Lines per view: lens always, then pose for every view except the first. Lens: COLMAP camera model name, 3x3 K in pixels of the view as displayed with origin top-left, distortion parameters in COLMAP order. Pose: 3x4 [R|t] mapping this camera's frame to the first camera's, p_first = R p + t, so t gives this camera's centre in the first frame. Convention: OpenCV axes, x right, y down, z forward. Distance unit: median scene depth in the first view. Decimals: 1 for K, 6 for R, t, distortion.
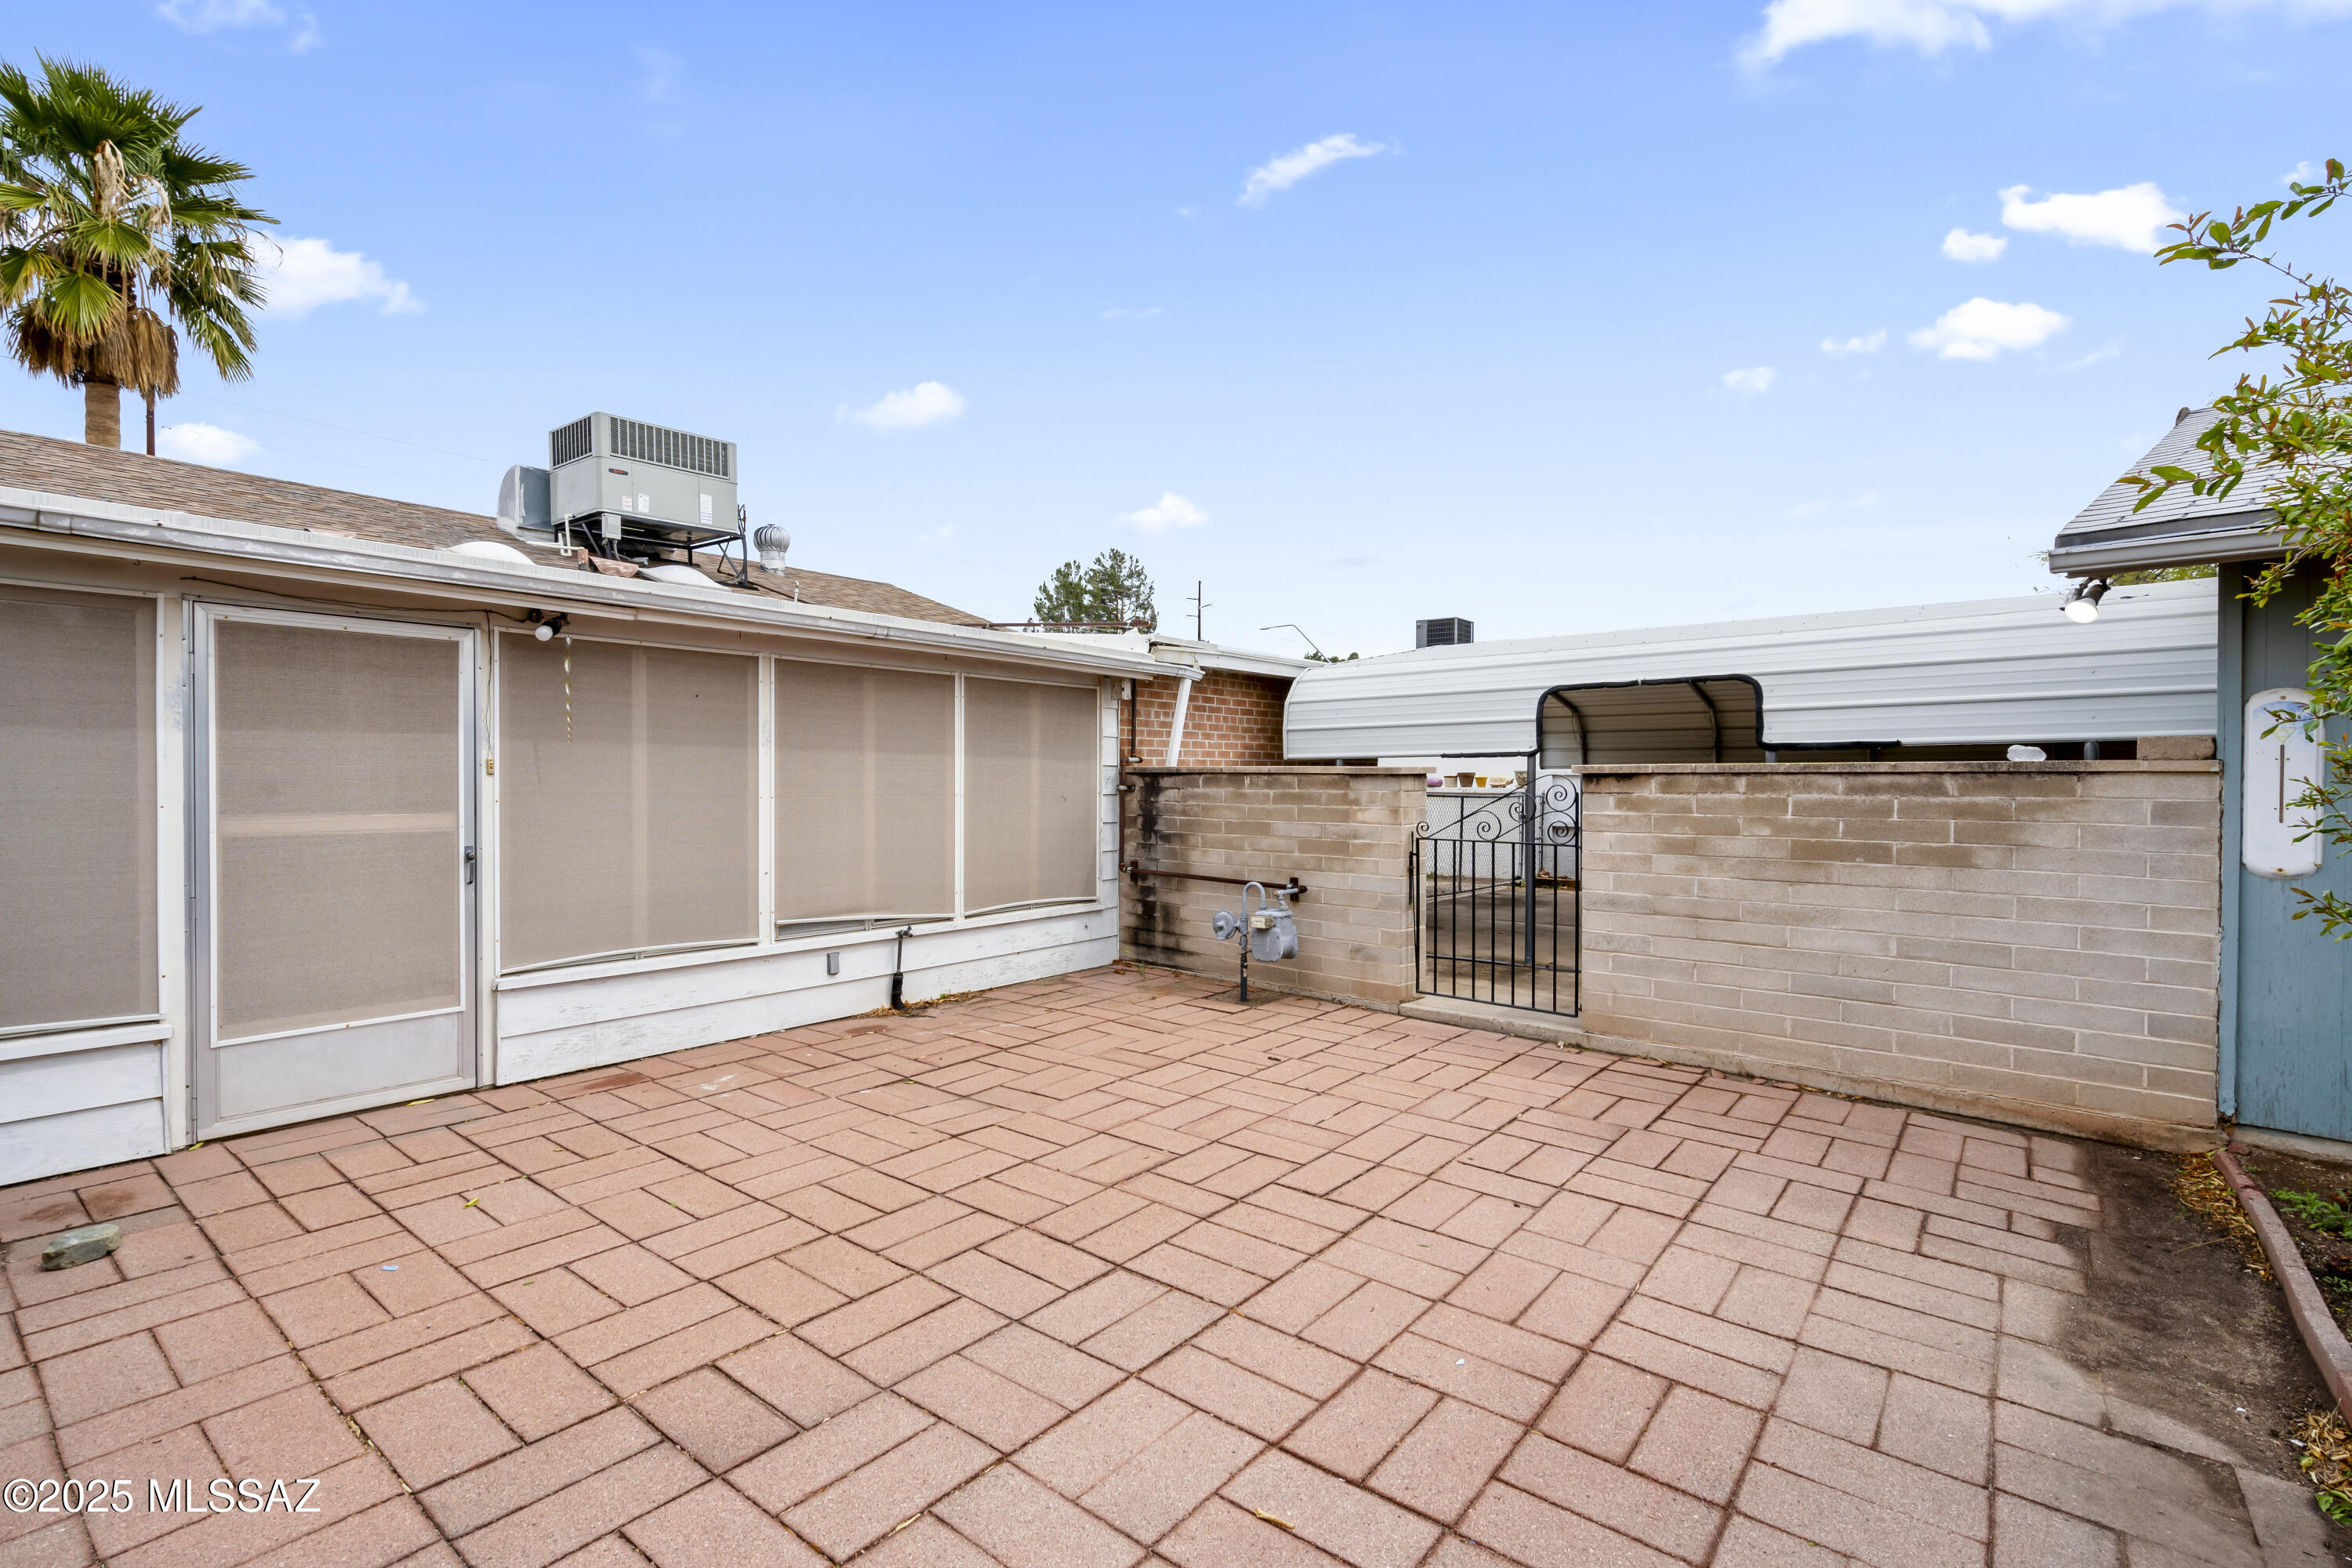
lens RADIAL K [[1076.2, 0, 1167.7], [0, 1076.2, 777.4], [0, 0, 1]] dist [0.000460, 0.000597]
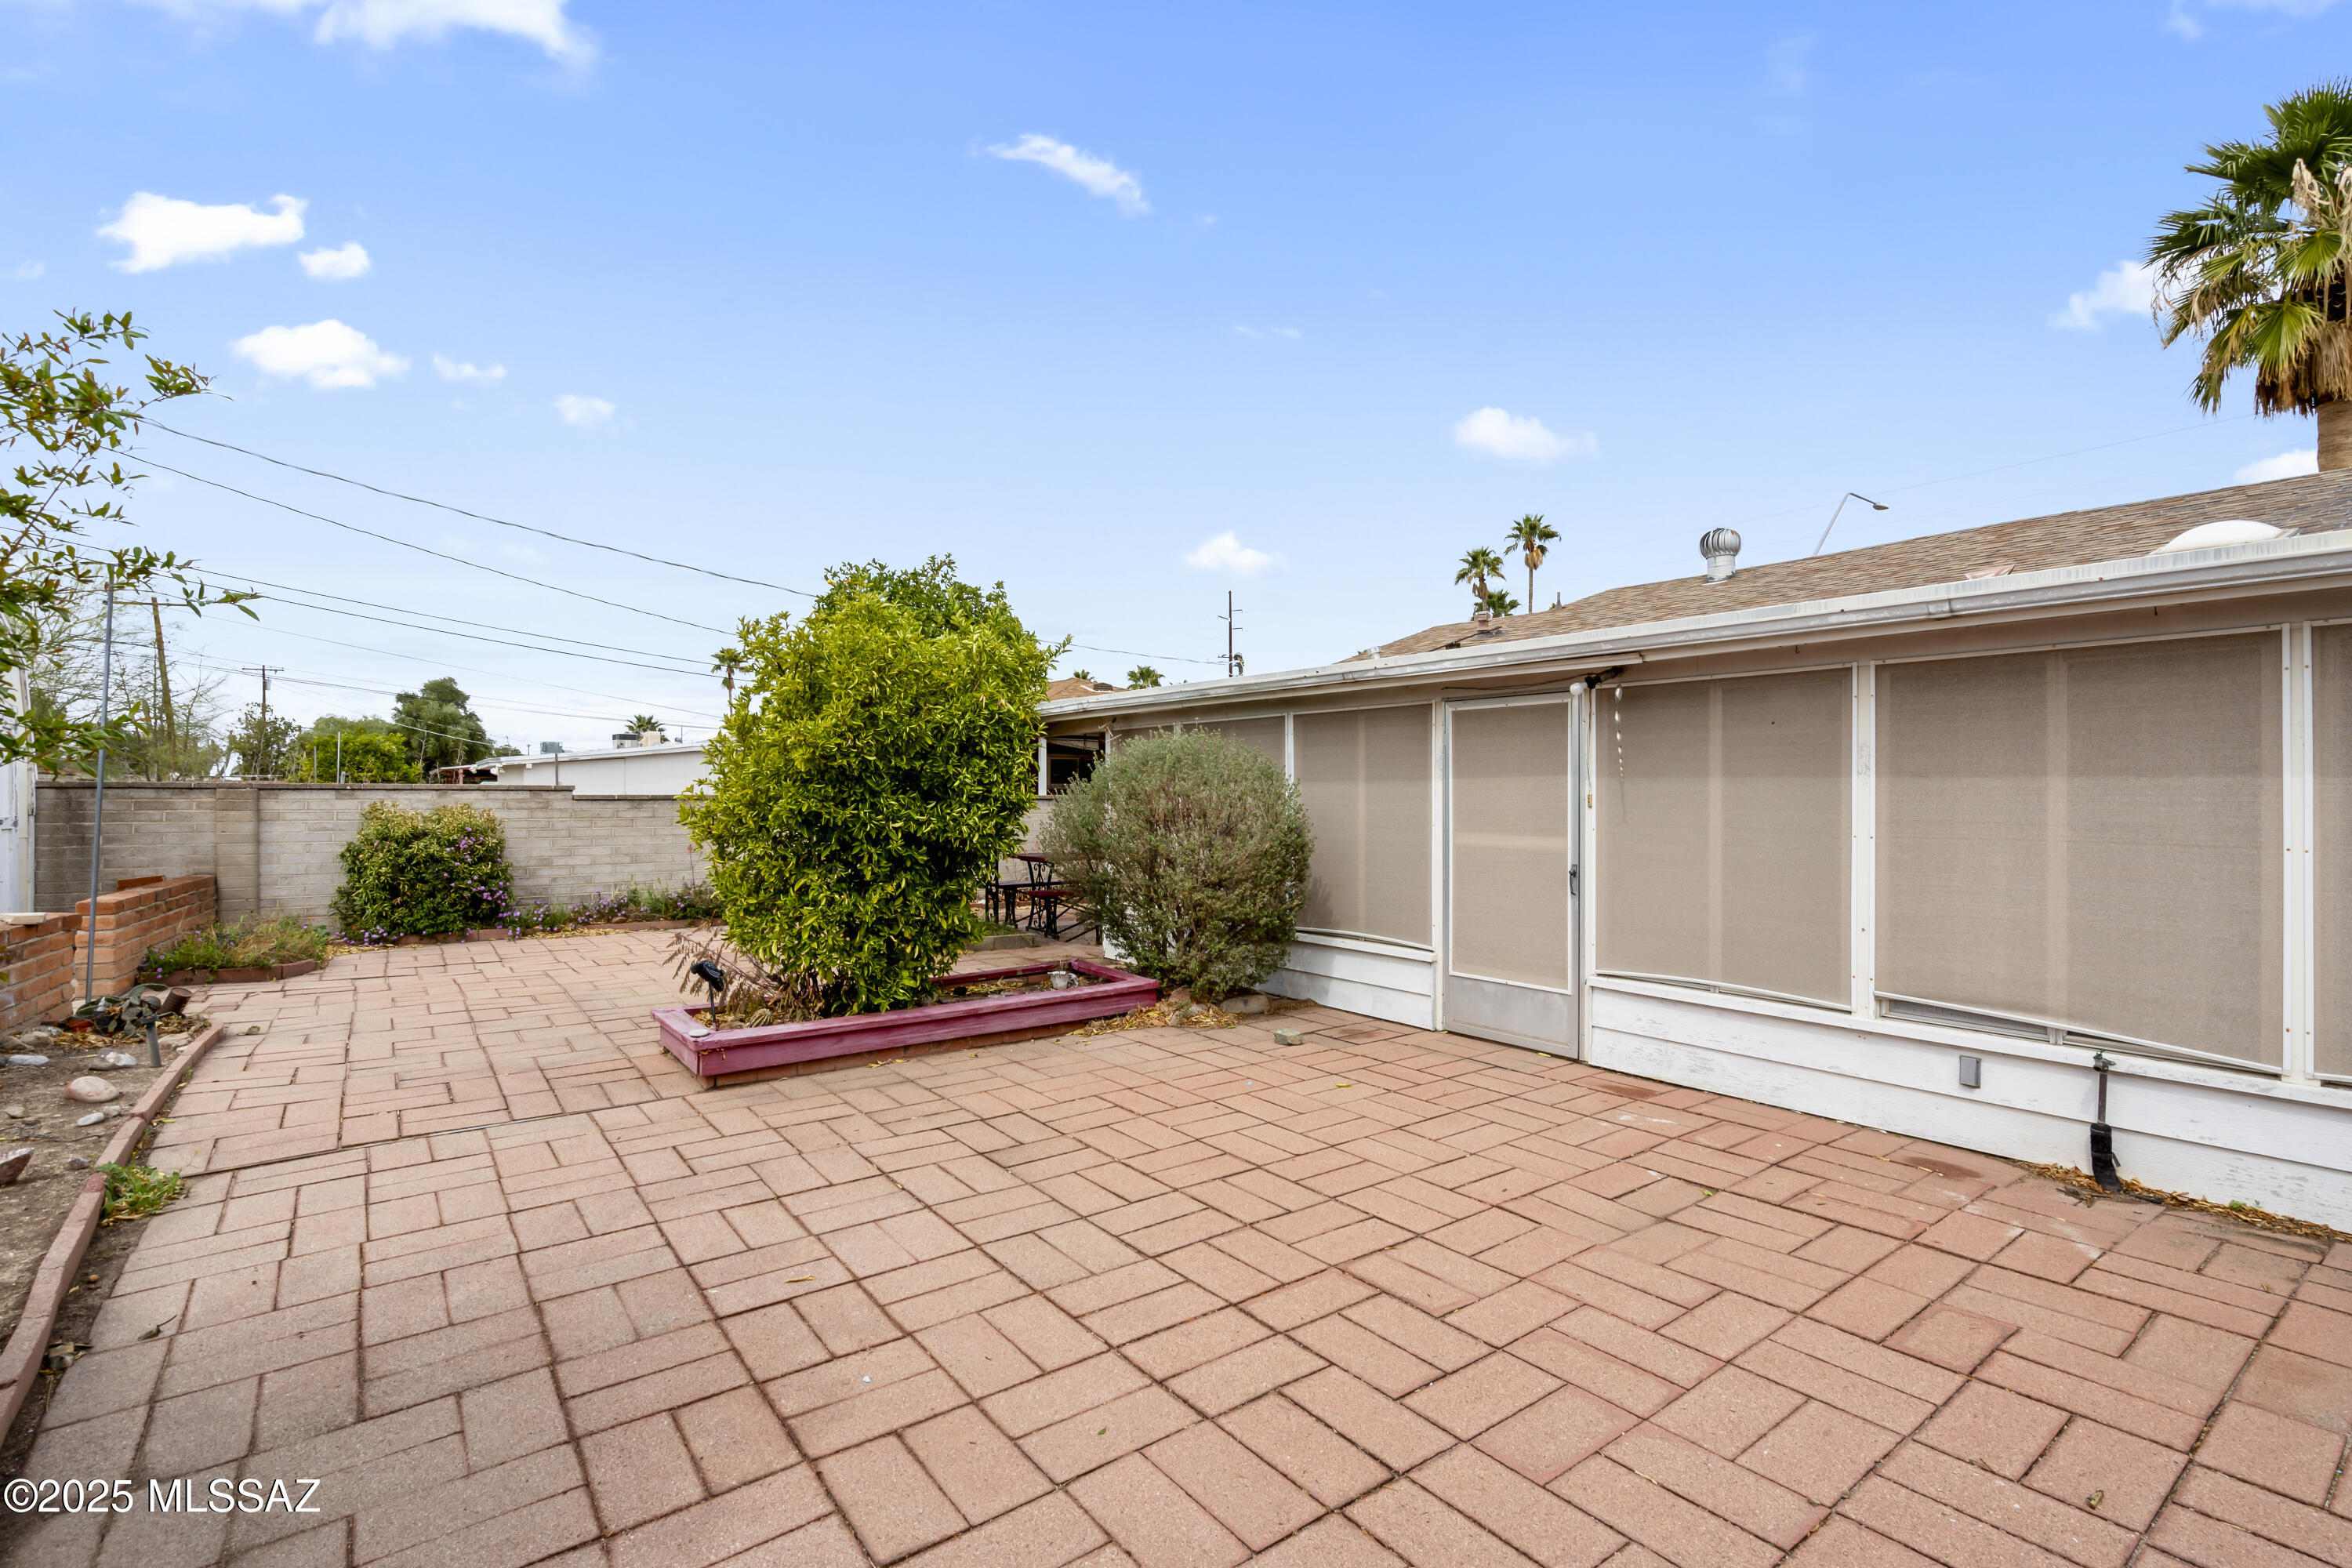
lens RADIAL K [[1060.3, 0, 1176.0], [0, 1060.3, 784.0], [0, 0, 1]] dist [-0.000475, 0.000203]
pose [[-0.243307, -0.017132, -0.969798, 0.496538], [-0.005722, 0.999852, -0.016227, -0.005066], [0.969932, 0.001602, -0.243369, 0.637355]]
